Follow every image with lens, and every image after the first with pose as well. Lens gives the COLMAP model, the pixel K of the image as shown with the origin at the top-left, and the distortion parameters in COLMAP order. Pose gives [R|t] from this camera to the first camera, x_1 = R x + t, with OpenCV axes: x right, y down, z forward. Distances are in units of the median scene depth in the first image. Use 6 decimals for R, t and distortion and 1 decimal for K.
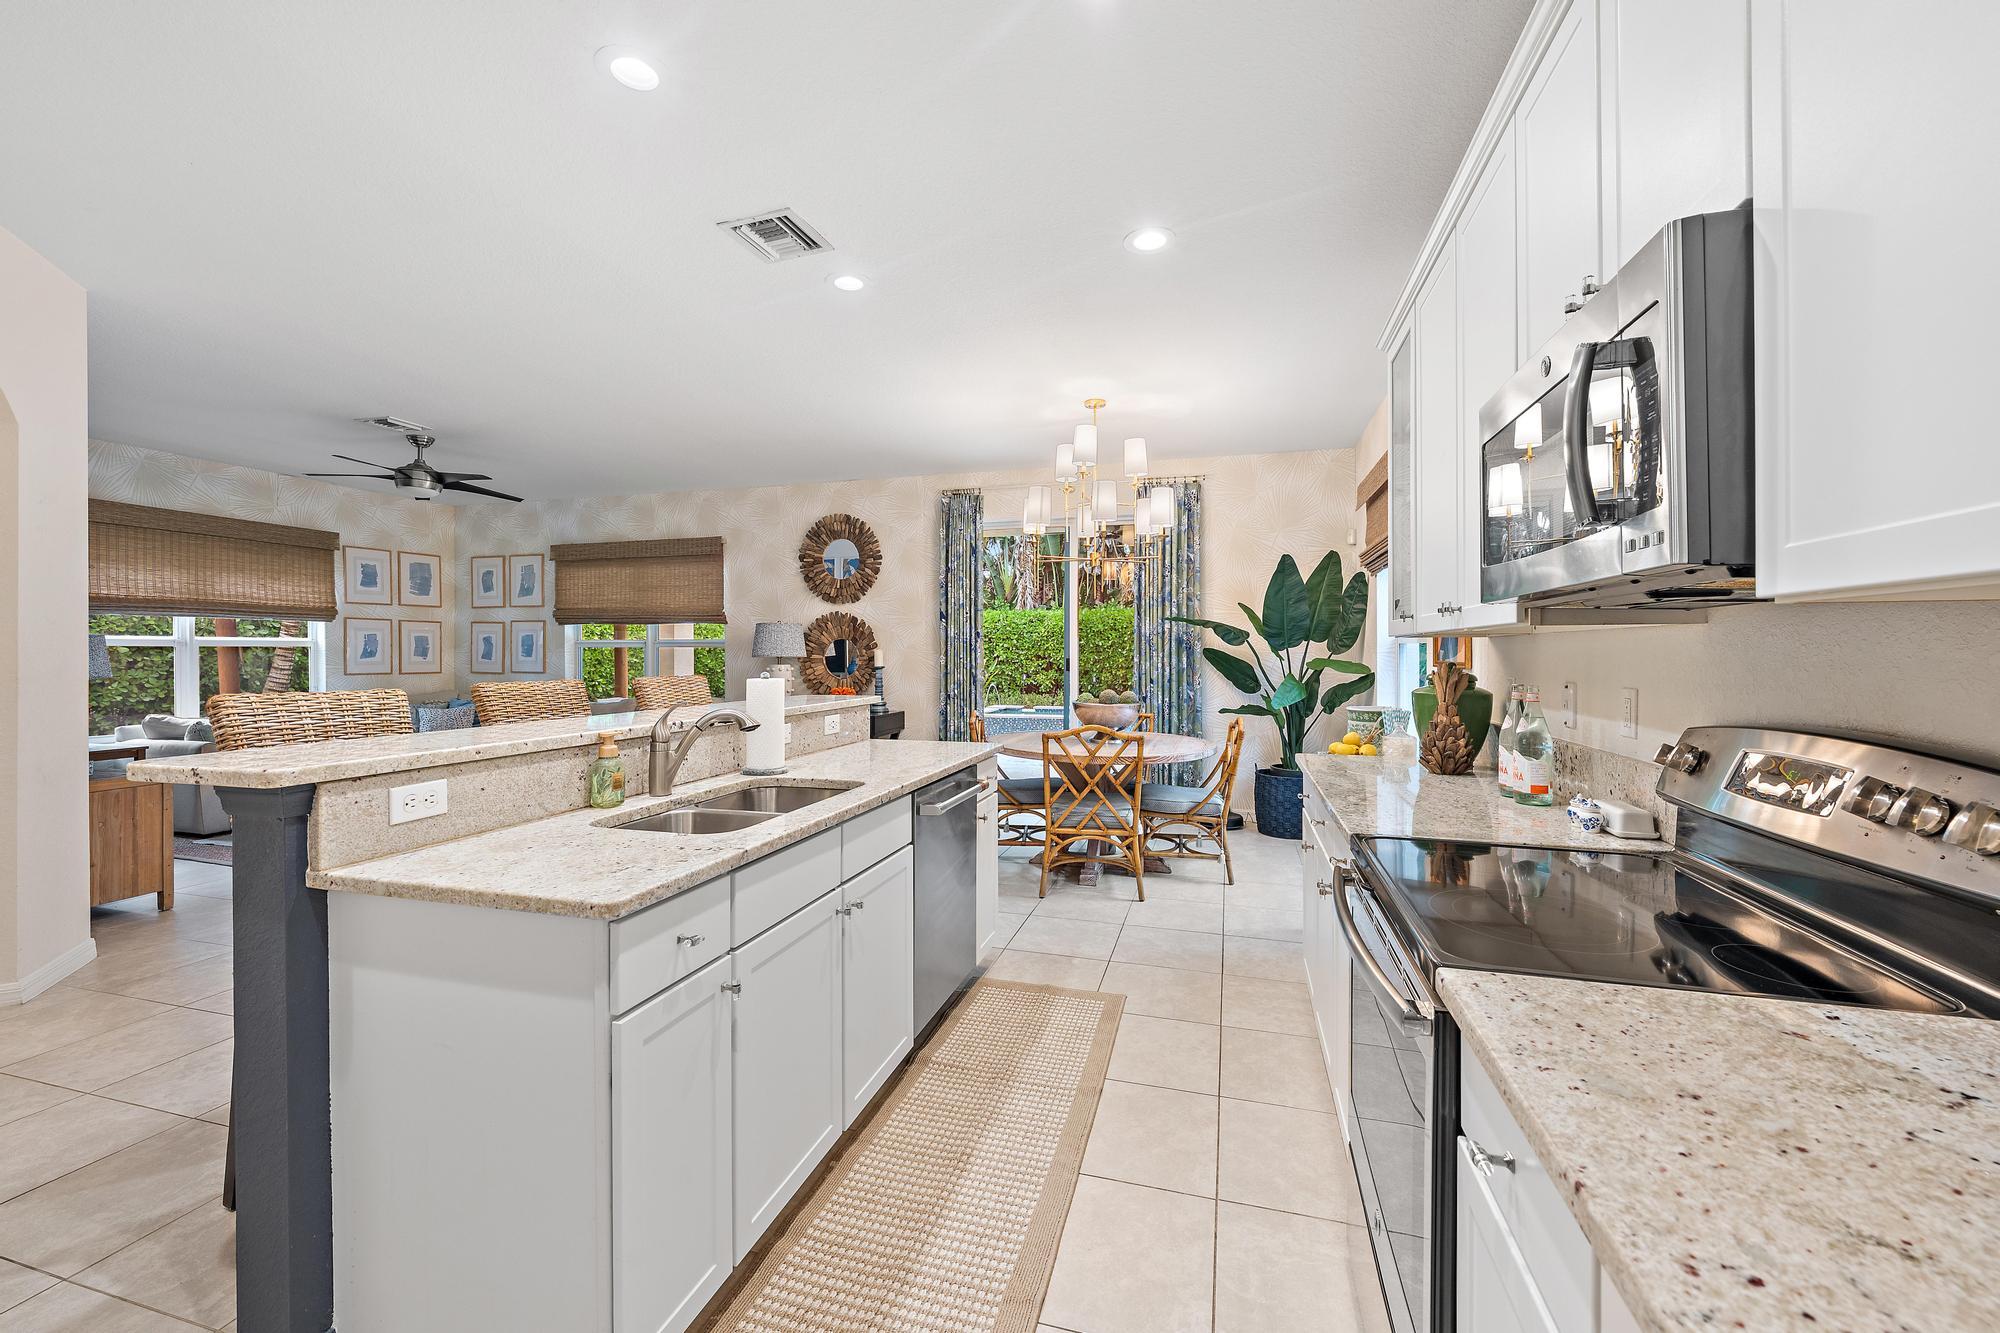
lens RADIAL K [[784.6, 0, 998.3], [0, 784.6, 658.1], [0, 0, 1]] dist [-0.002670, 0.001210]
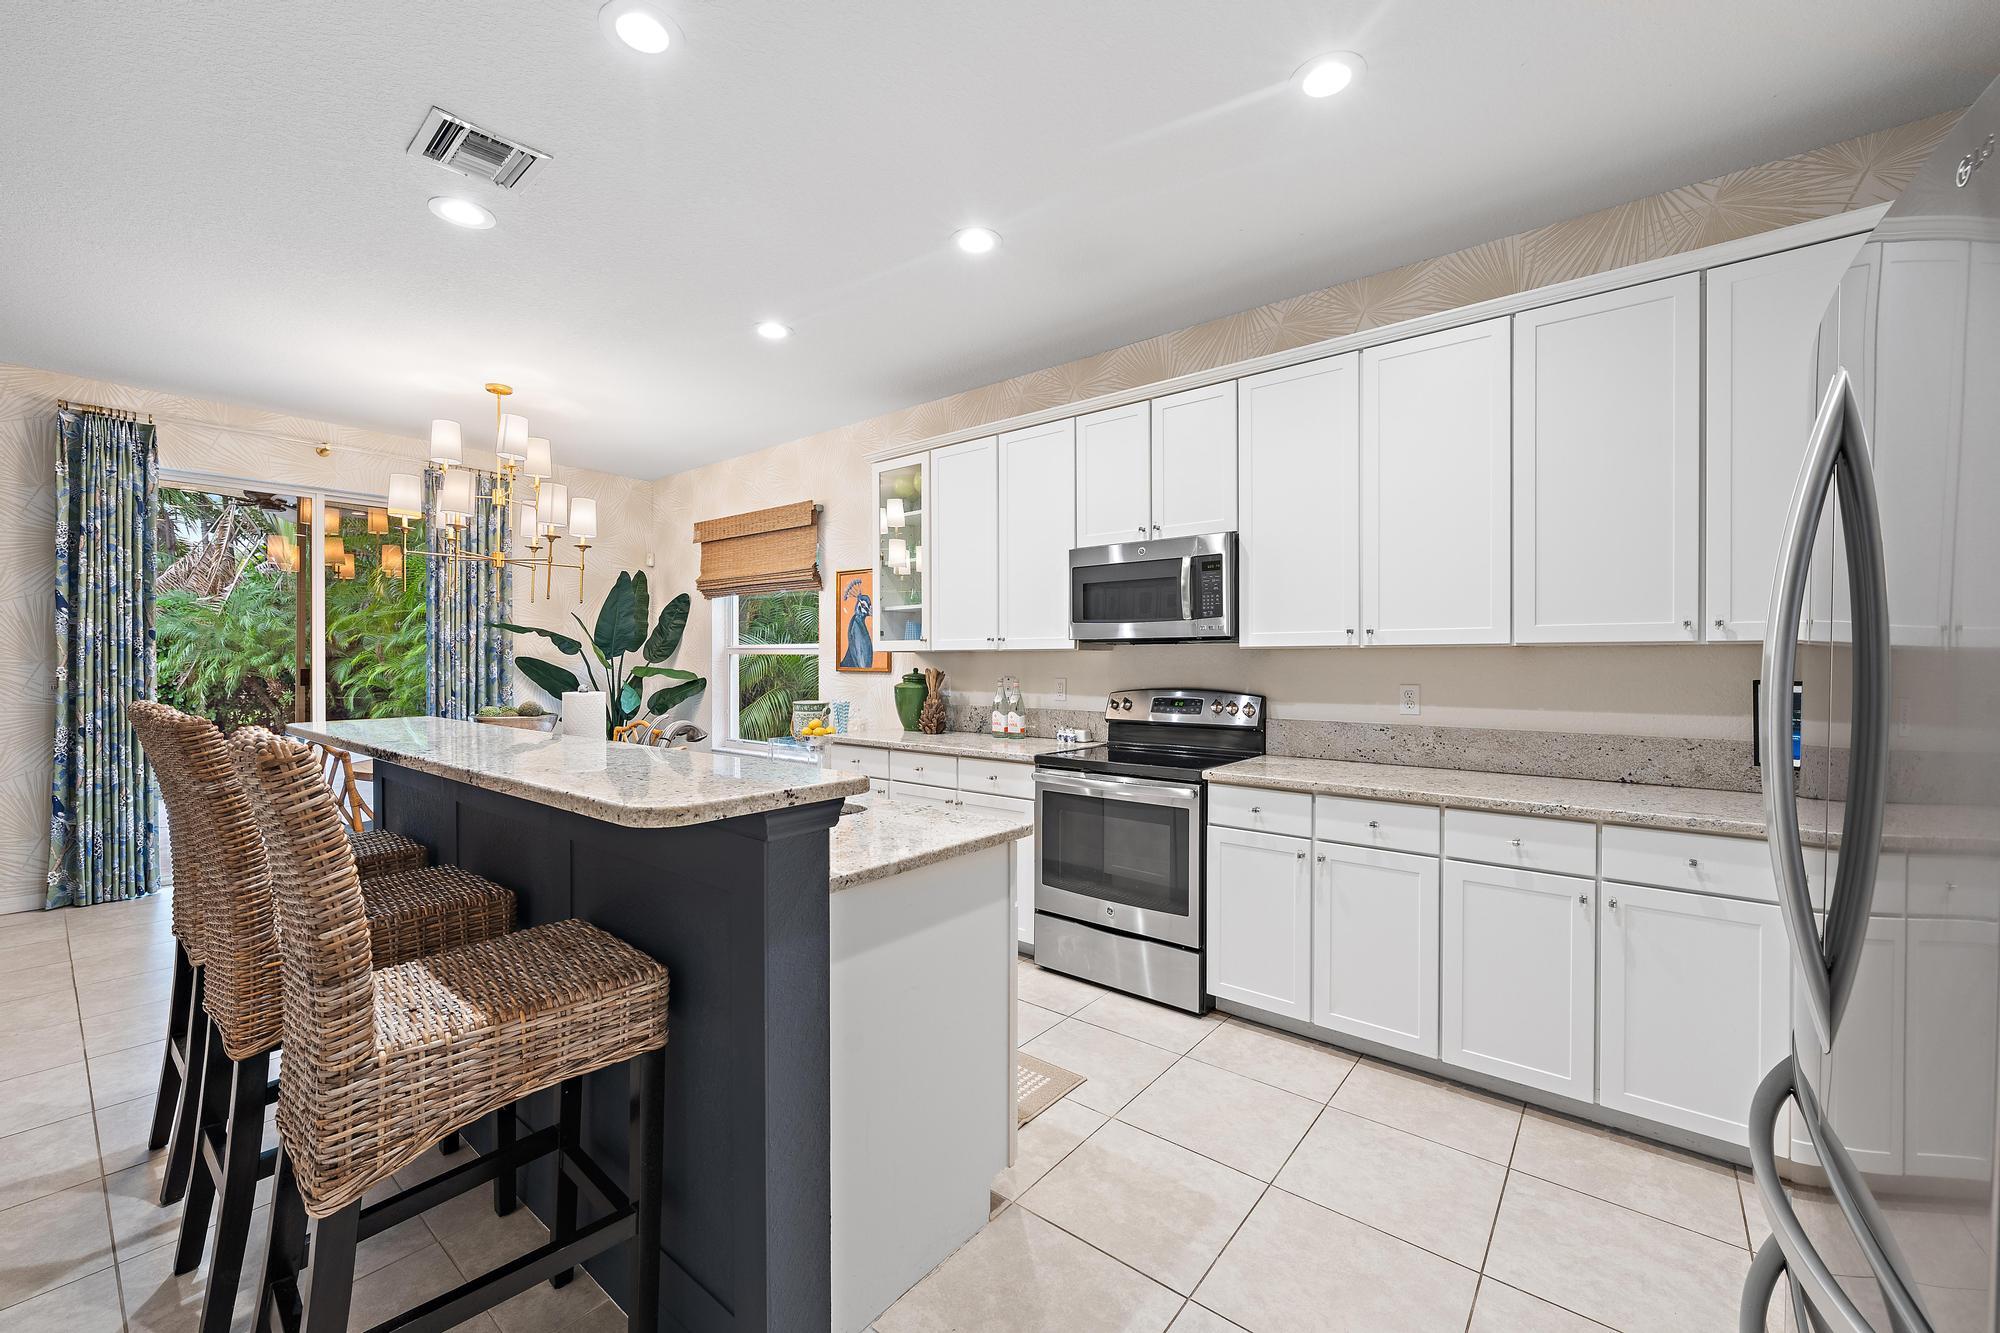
lens RADIAL K [[784.6, 0, 1001.6], [0, 784.6, 664.9], [0, 0, 1]] dist [-0.002670, 0.001210]
pose [[0.387644, -0.005537, 0.921792, -0.386011], [0.006784, 0.999972, 0.003154, -0.001723], [-0.921784, 0.005031, 0.387671, 0.087685]]
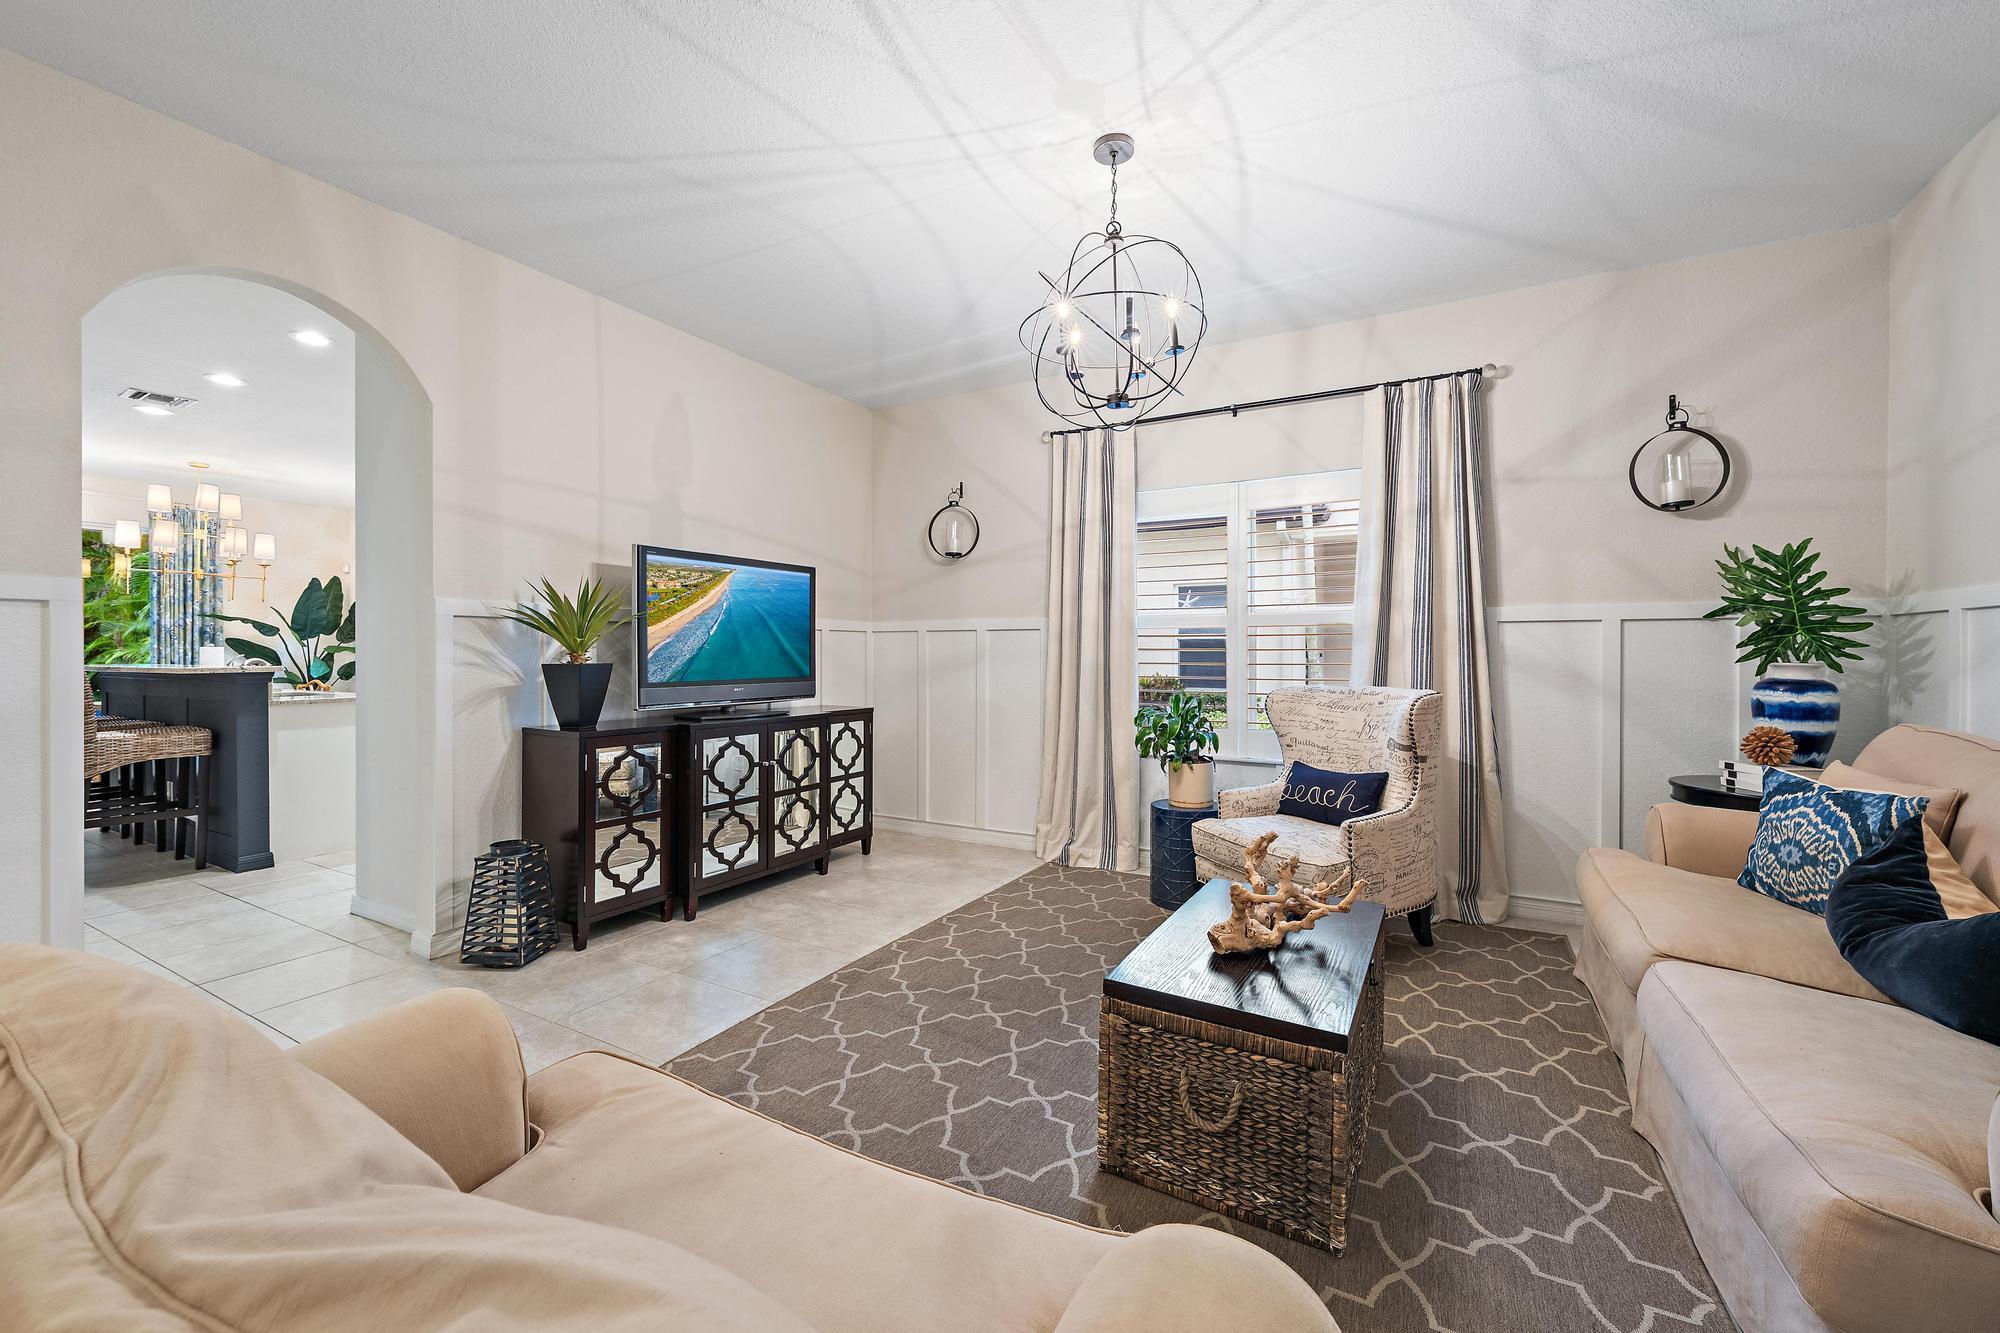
lens RADIAL K [[784.6, 0, 999.1], [0, 784.6, 658.0], [0, 0, 1]] dist [-0.002670, 0.001210]
pose [[0.227528, -0.007491, 0.973743, -0.741502], [0.006645, 0.999959, 0.006140, 0.022497], [-0.973749, 0.005073, 0.227568, -0.592043]]
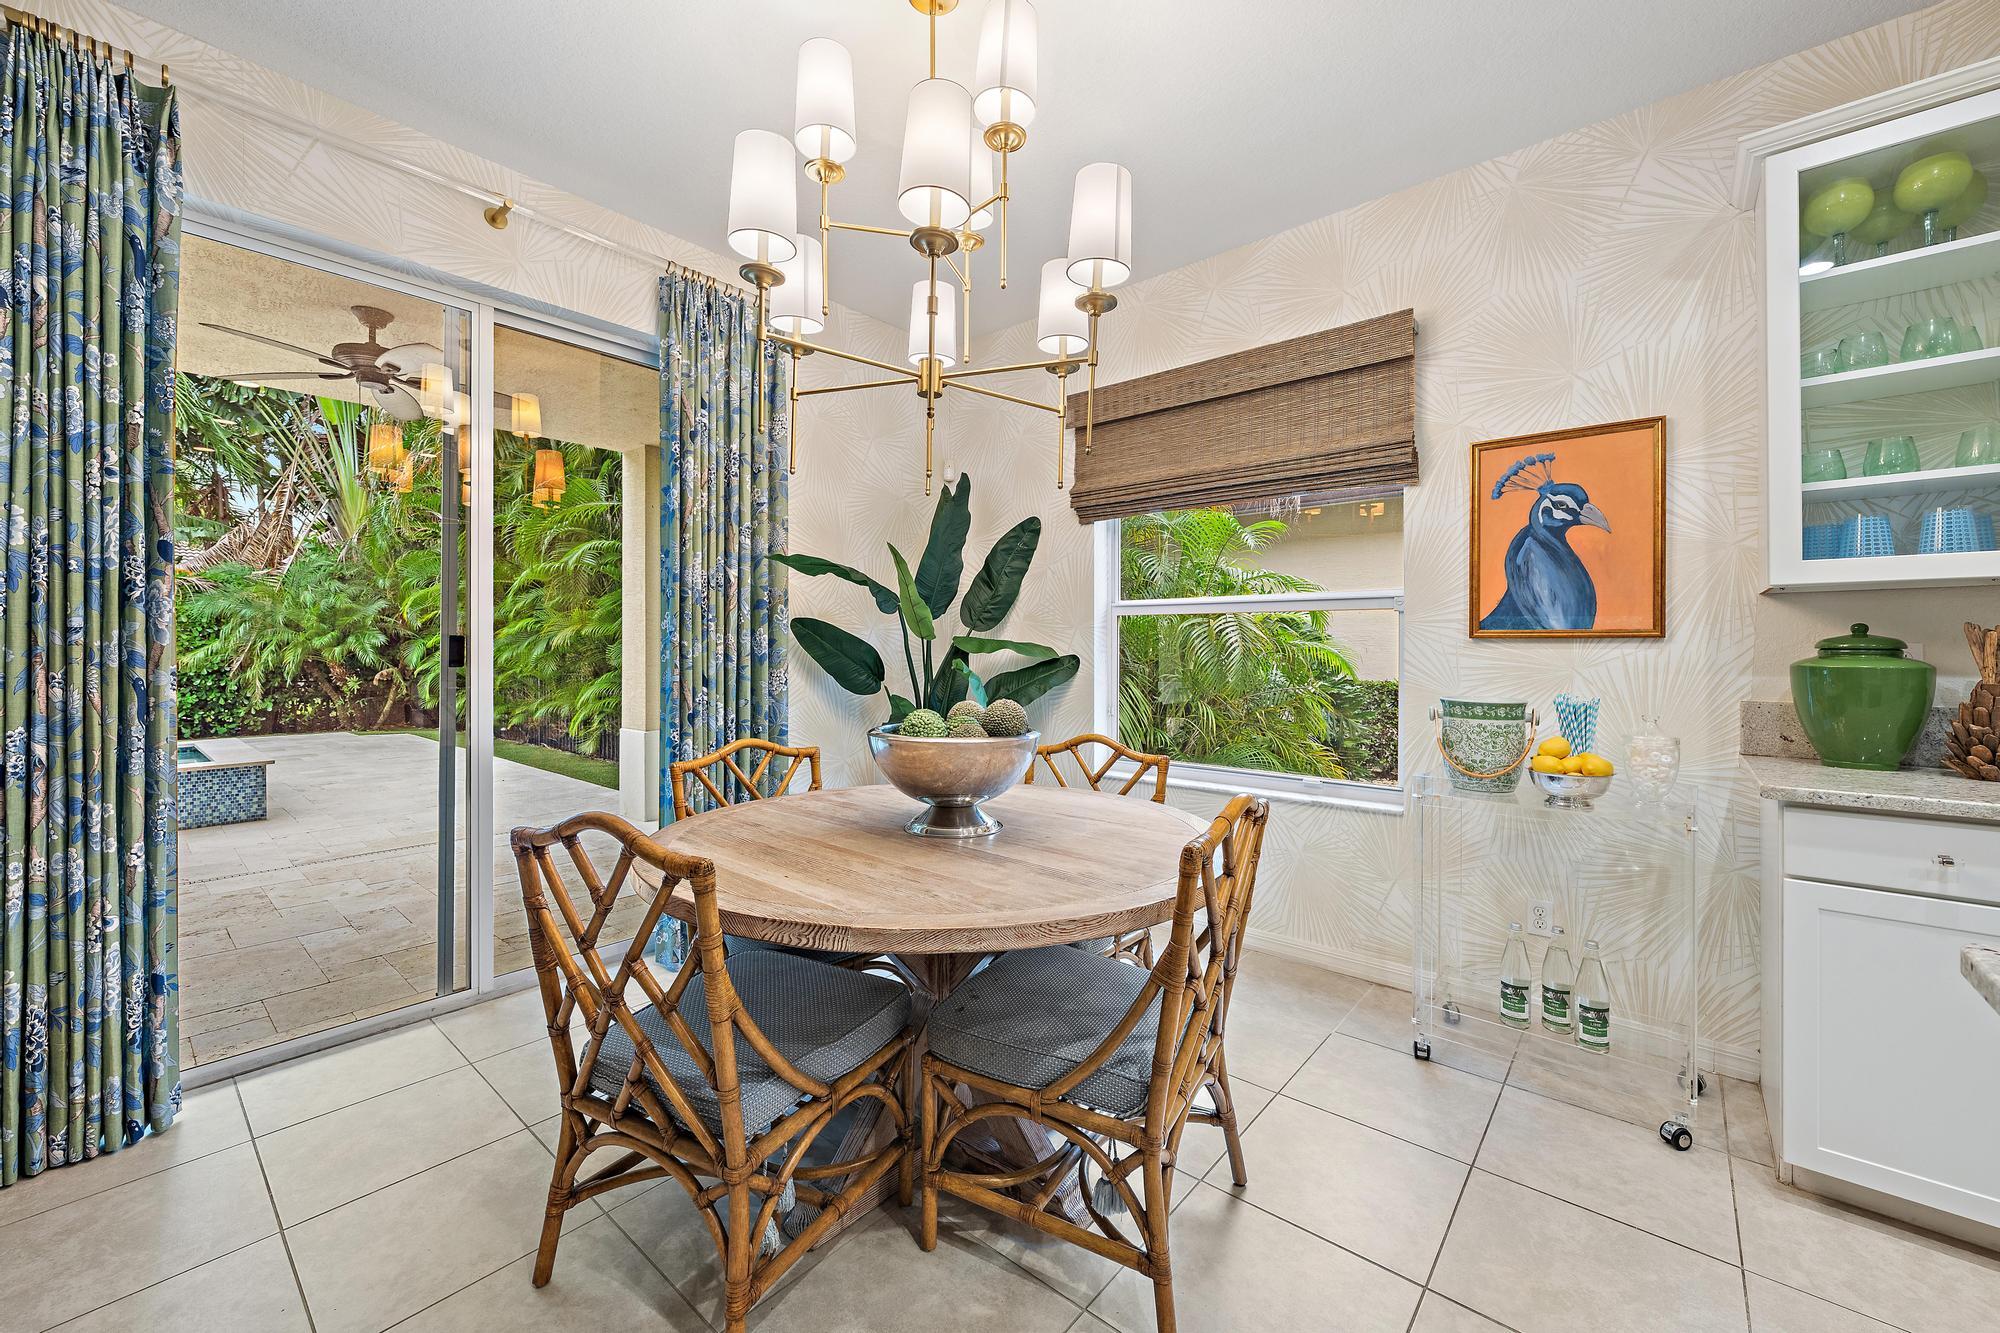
lens RADIAL K [[784.6, 0, 1009.5], [0, 784.6, 645.3], [0, 0, 1]] dist [-0.002670, 0.001210]
pose [[0.414456, 0.000567, 0.910069, -0.176811], [0.008176, 0.999957, -0.004346, 0.010397], [-0.910033, 0.009242, 0.414434, 0.629905]]
